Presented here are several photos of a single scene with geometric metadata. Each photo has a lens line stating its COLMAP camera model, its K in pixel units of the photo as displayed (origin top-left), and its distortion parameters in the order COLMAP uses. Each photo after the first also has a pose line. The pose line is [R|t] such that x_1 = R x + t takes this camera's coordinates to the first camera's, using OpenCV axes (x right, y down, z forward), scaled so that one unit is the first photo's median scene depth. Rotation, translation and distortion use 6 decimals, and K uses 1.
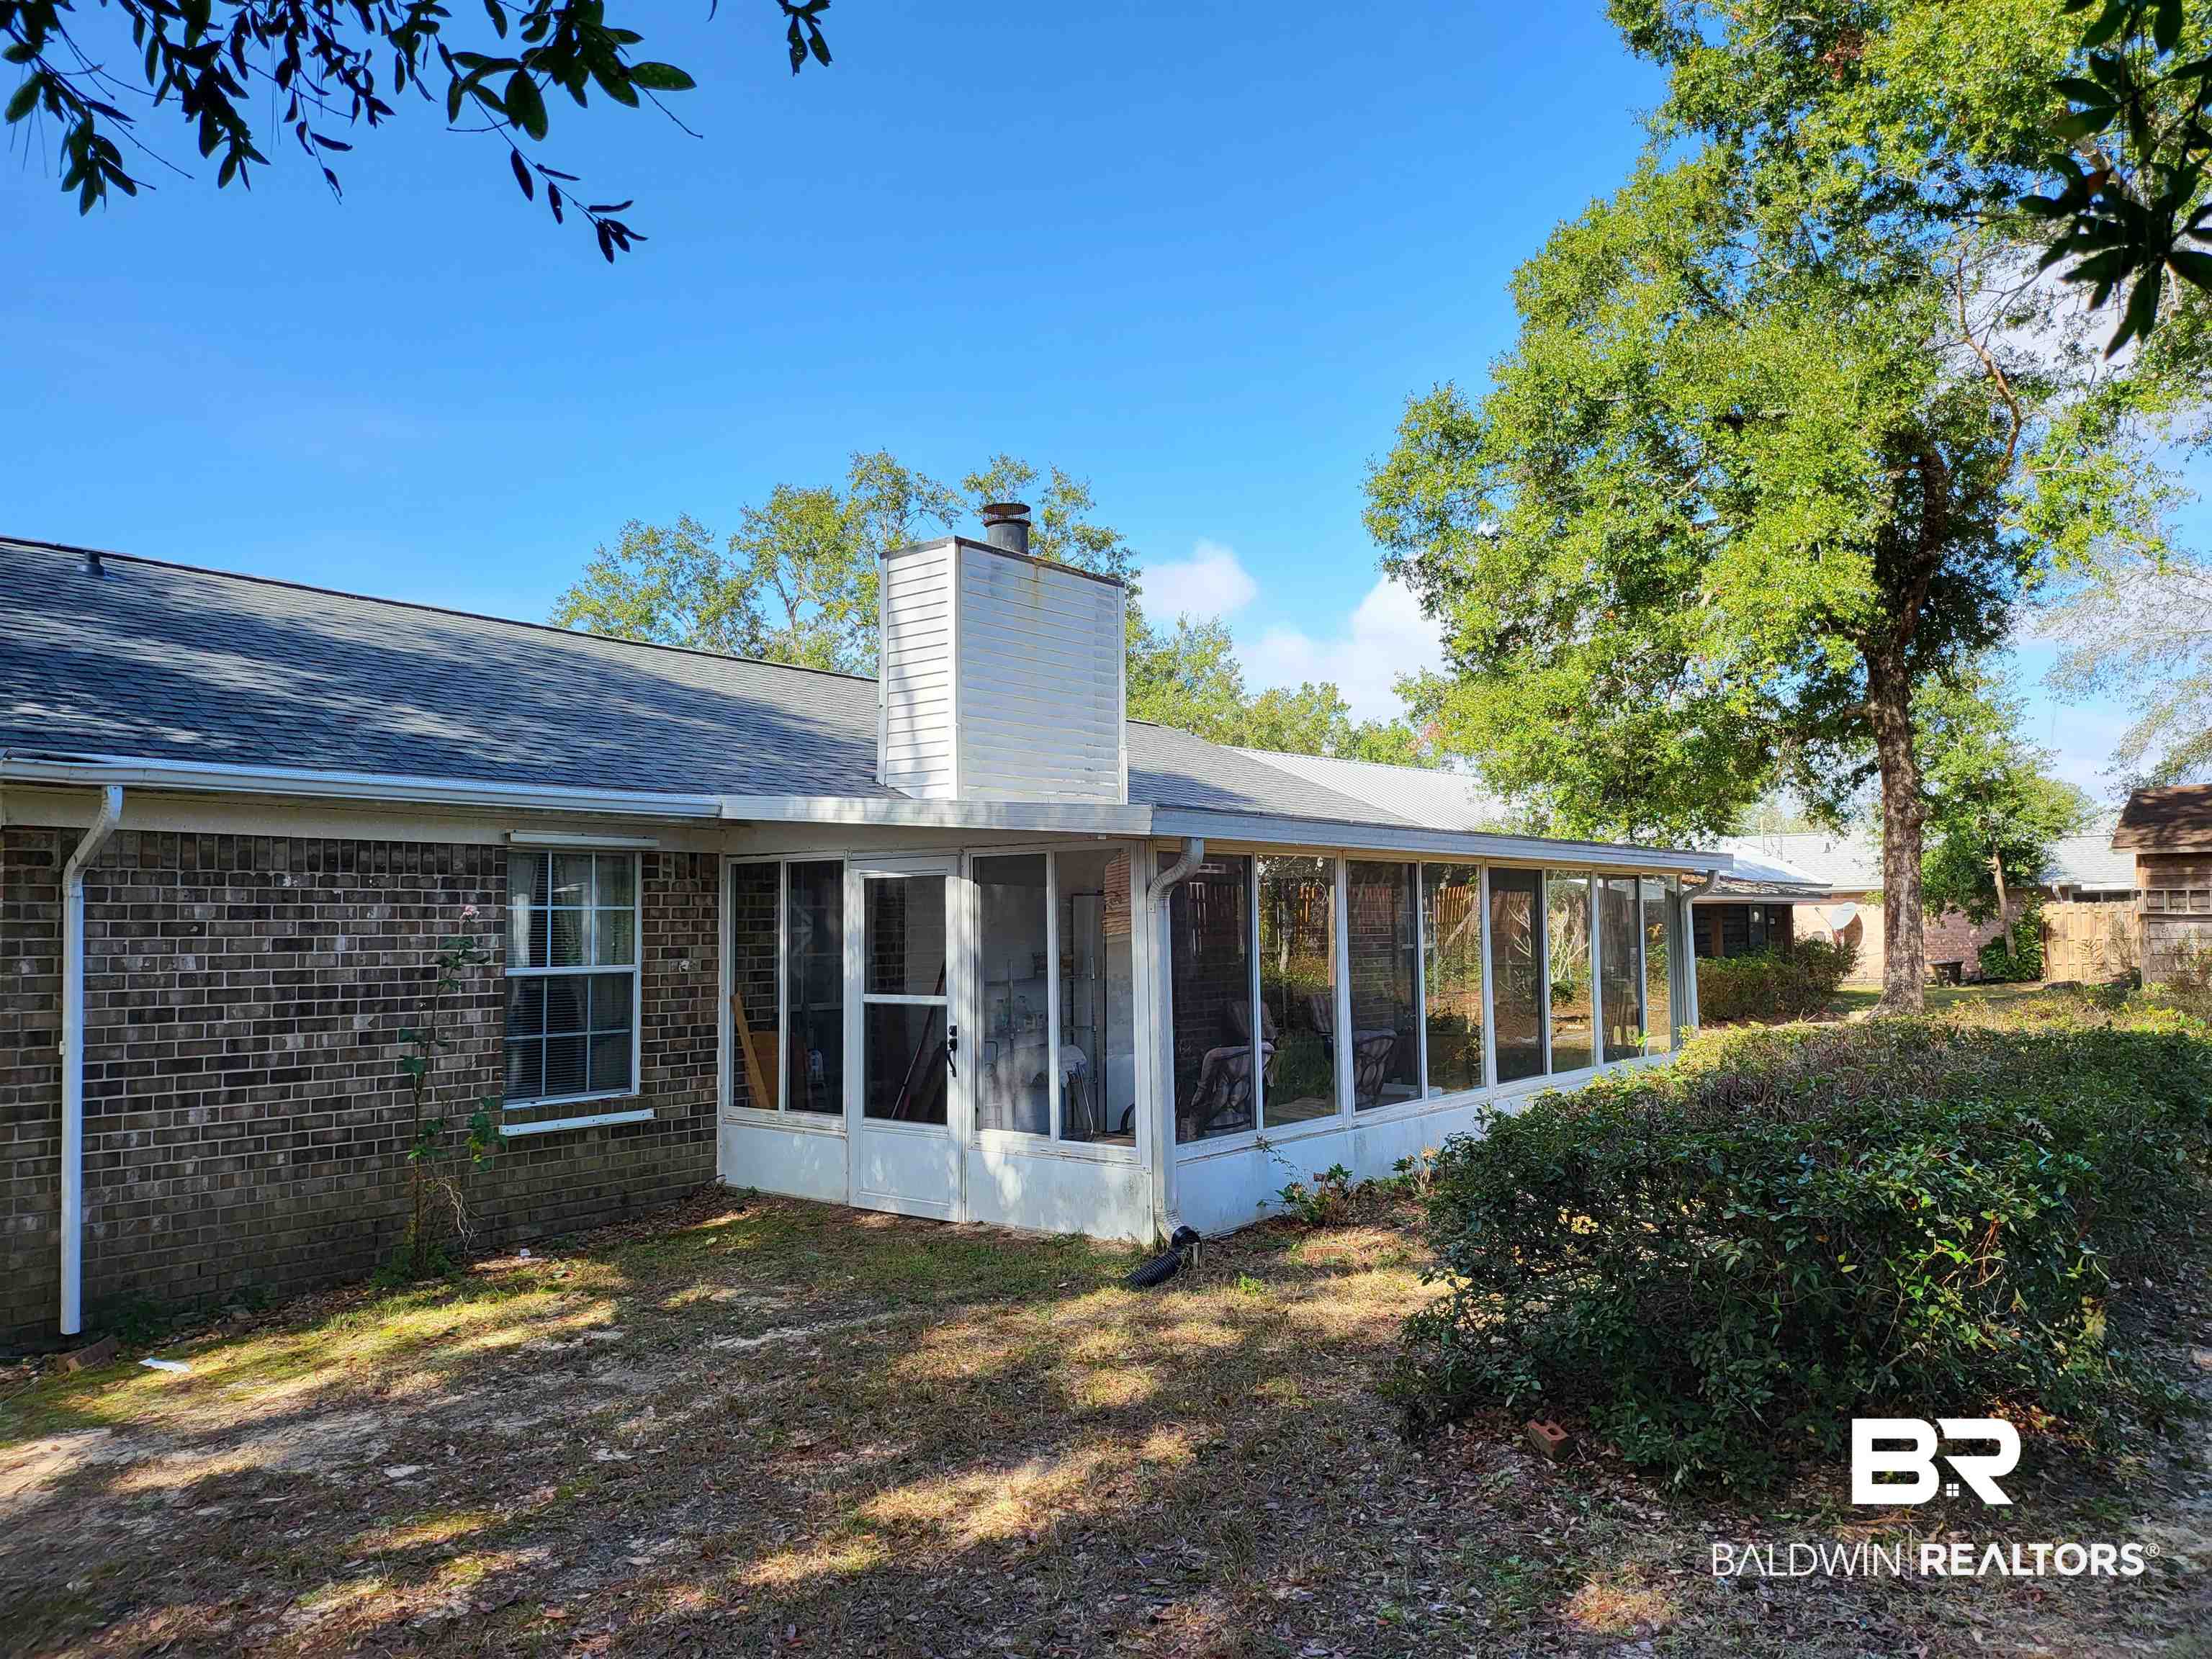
lens RADIAL K [[1540.8, 0, 1105.4], [0, 1540.8, 825.7], [0, 0, 1]] dist [-0.013388, -0.005911]
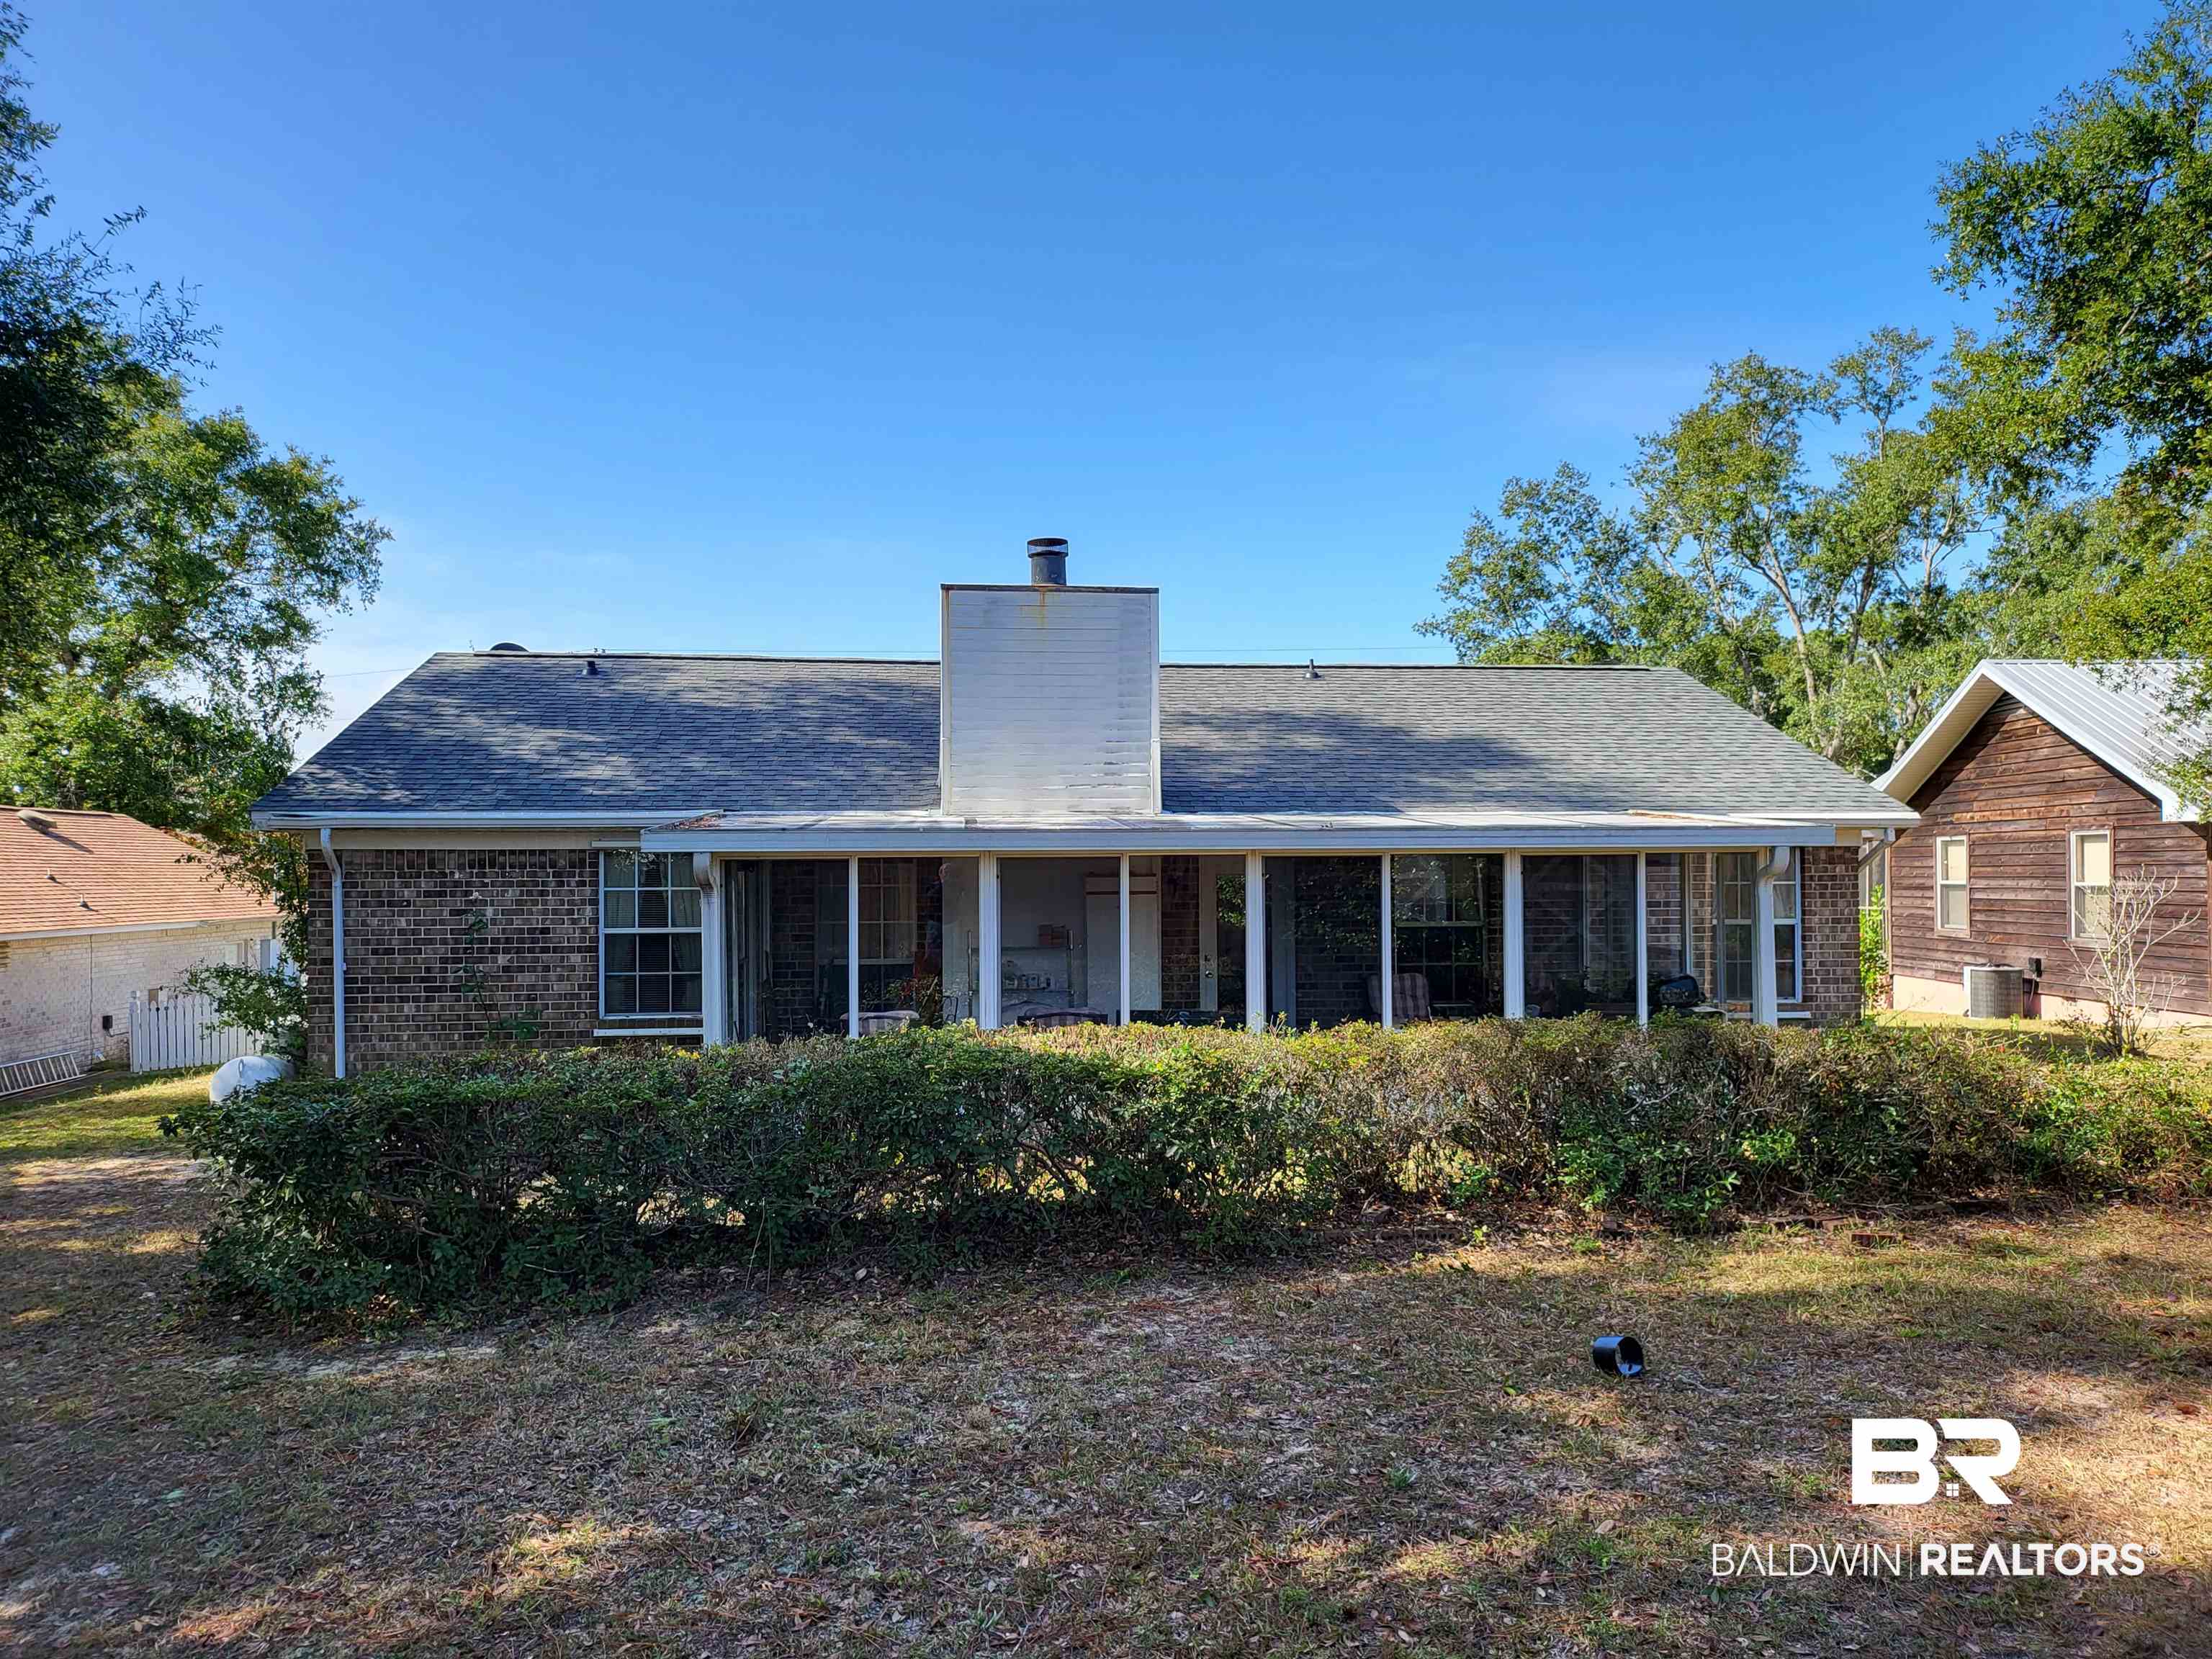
lens RADIAL K [[1636.7, 0, 1105.5], [0, 1636.7, 838.5], [0, 0, 1]] dist [0.002040, 0.000911]
pose [[0.715675, -0.014452, -0.698284, 1.236285], [0.046577, 0.998548, 0.027070, -0.020144], [0.696878, -0.051898, 0.715309, 0.200126]]
